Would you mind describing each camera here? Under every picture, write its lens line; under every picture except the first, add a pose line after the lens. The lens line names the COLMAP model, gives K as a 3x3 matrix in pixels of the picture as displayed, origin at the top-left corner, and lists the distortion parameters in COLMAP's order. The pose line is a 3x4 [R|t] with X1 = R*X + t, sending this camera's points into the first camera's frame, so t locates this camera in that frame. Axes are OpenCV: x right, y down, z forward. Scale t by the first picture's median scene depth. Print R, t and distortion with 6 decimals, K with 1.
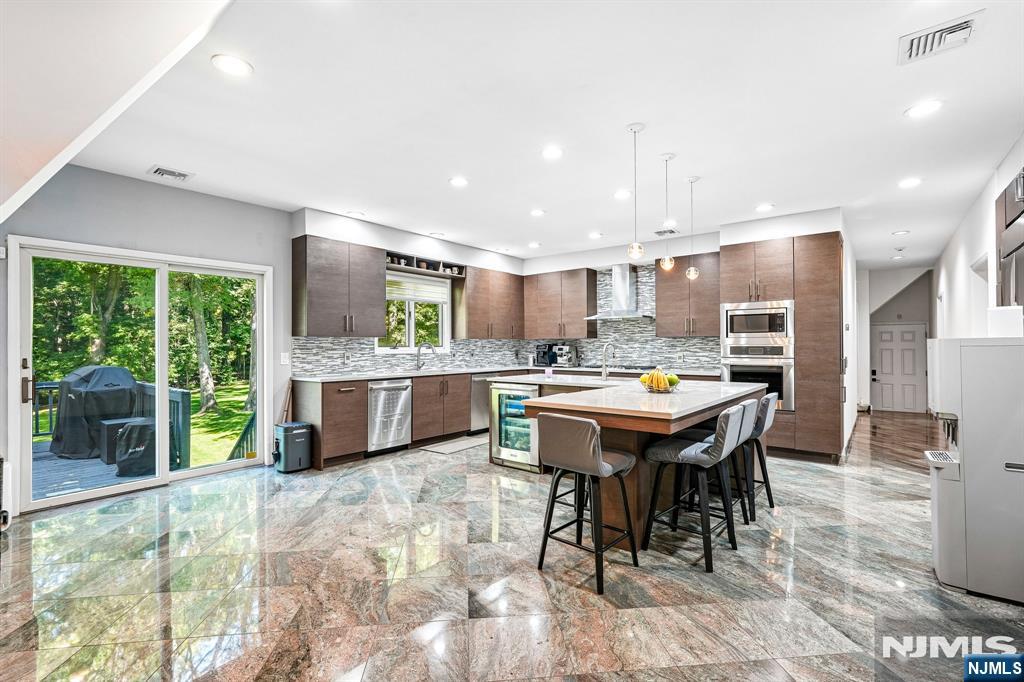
lens RADIAL K [[460.3, 0, 512.5], [0, 460.3, 339.8], [0, 0, 1]] dist [-0.013391, 0.000152]
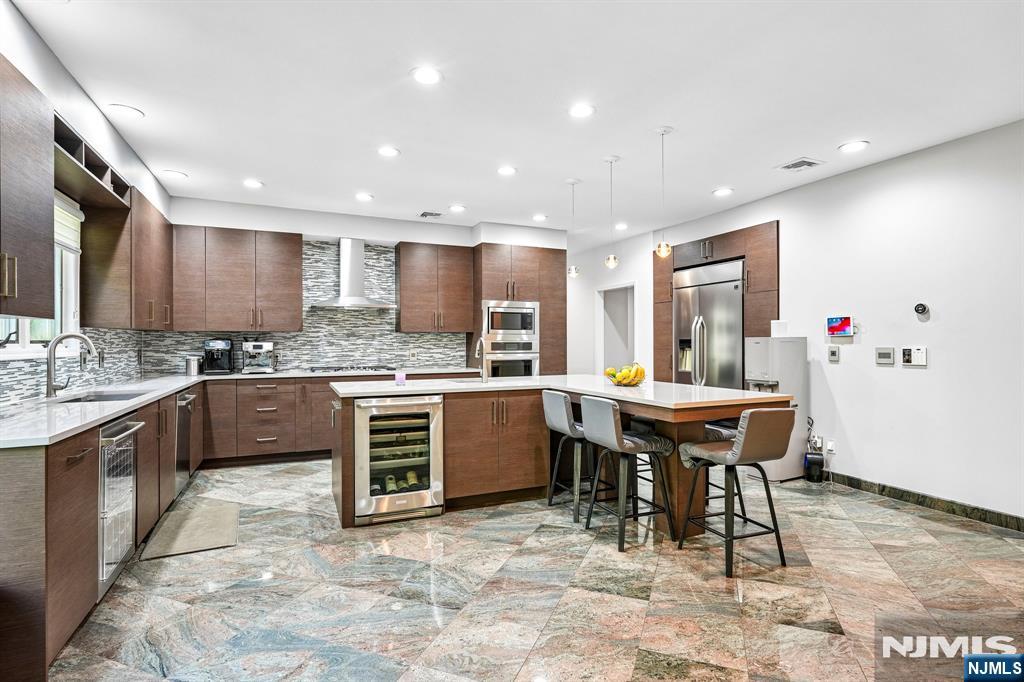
lens RADIAL K [[502.9, 0, 514.2], [0, 502.9, 343.5], [0, 0, 1]] dist [-0.006143, -0.000243]
pose [[0.453145, -0.000979, 0.891436, -0.531838], [-0.010895, 0.999919, 0.006636, 0.009170], [-0.891370, -0.012719, 0.453098, 0.470148]]
